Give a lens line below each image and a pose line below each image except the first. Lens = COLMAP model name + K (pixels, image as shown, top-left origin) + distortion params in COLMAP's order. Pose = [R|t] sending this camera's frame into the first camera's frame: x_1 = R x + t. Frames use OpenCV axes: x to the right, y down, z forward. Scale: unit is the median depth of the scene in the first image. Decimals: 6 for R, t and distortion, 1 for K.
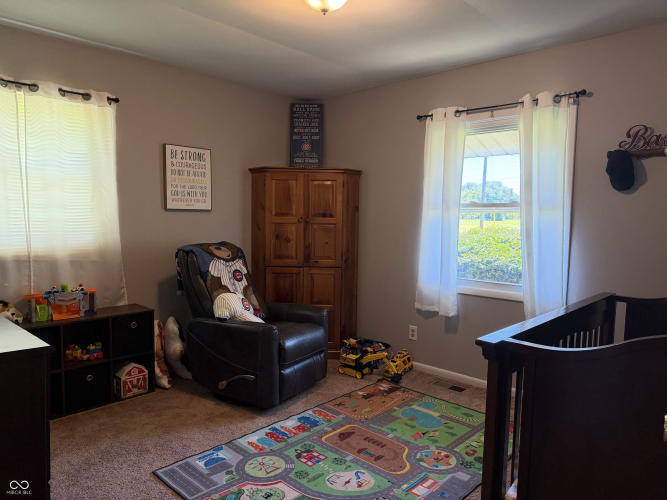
lens RADIAL K [[465.2, 0, 333.5], [0, 465.2, 250.0], [0, 0, 1]] dist [0.025144, -0.005410]
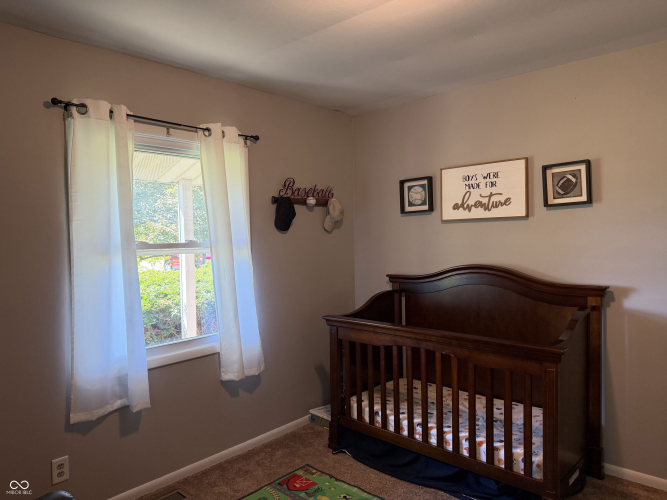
lens RADIAL K [[465.2, 0, 333.5], [0, 465.2, 250.0], [0, 0, 1]] dist [0.025144, -0.005410]
pose [[-0.004848, -0.054358, 0.998510, -0.461390], [0.088603, 0.994571, 0.054574, -0.109953], [-0.996055, 0.088736, -0.000005, 0.737904]]
